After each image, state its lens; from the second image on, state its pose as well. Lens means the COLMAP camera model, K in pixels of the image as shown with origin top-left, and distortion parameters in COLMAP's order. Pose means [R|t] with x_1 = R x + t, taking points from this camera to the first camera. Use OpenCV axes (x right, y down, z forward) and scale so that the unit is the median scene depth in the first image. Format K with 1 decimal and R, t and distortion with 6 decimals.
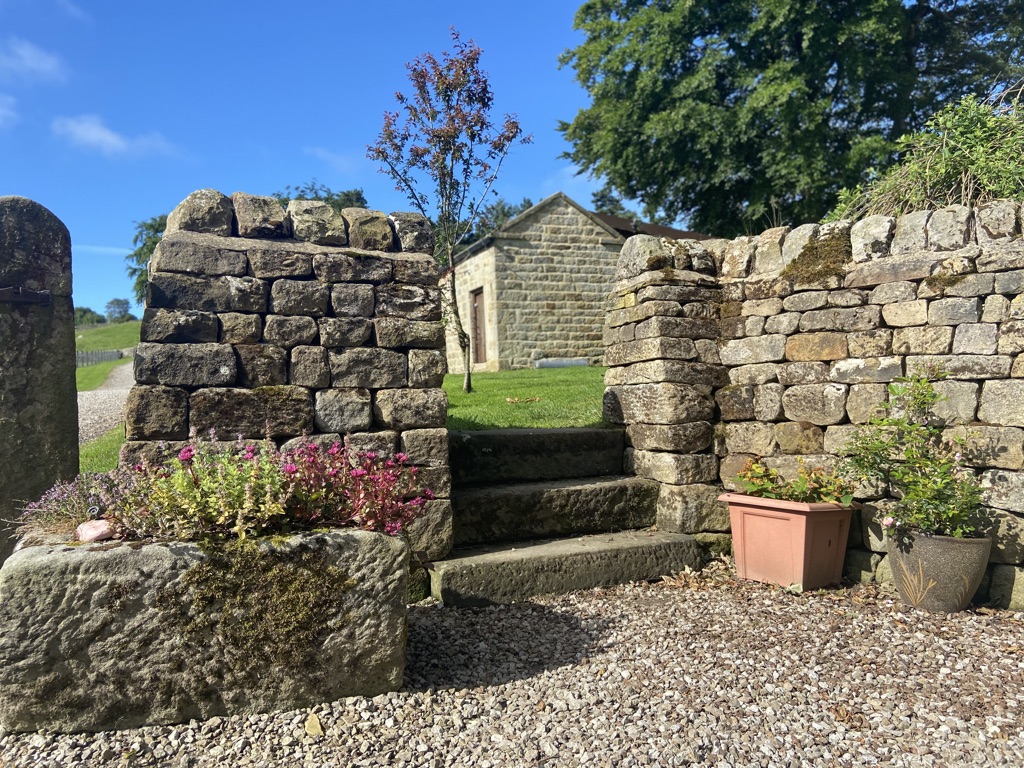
lens RADIAL K [[772.3, 0, 515.0], [0, 772.3, 368.6], [0, 0, 1]] dist [0.115931, -0.130210]
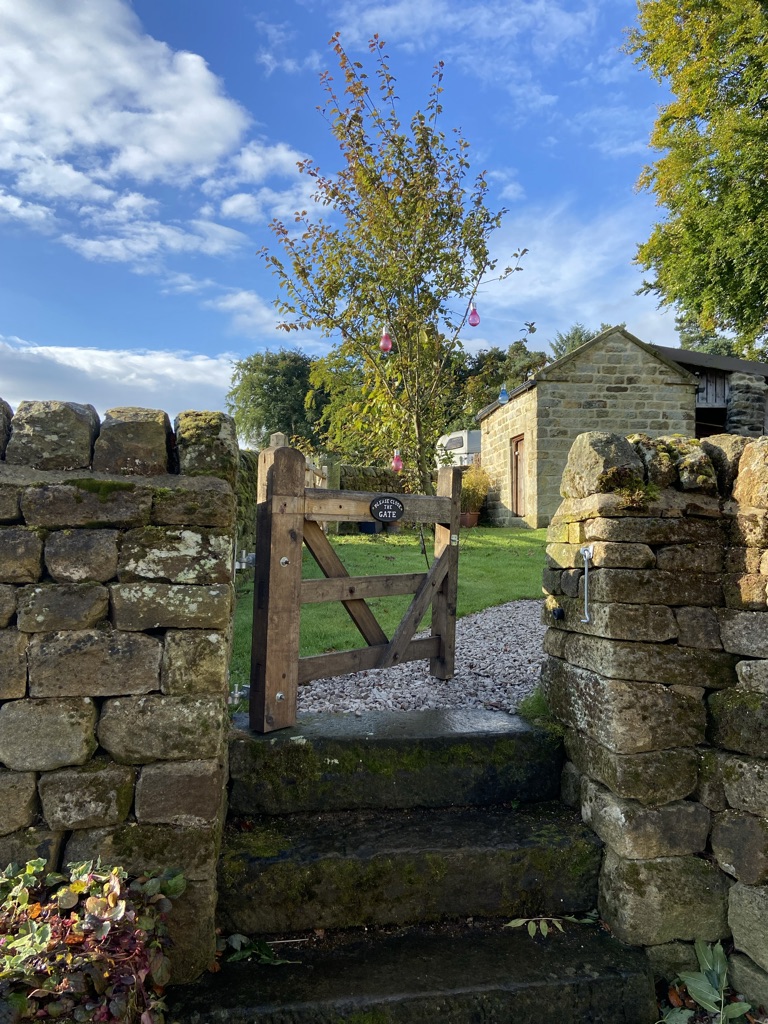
lens RADIAL K [[772.3, 0, 384.0], [0, 772.3, 512.0], [0, 0, 1]] dist [0.115931, -0.130210]
pose [[0.967020, 0.031014, -0.252805, 0.160816], [-0.027776, 0.999480, 0.016369, -0.114326], [0.253181, -0.008807, 0.967379, 0.343442]]
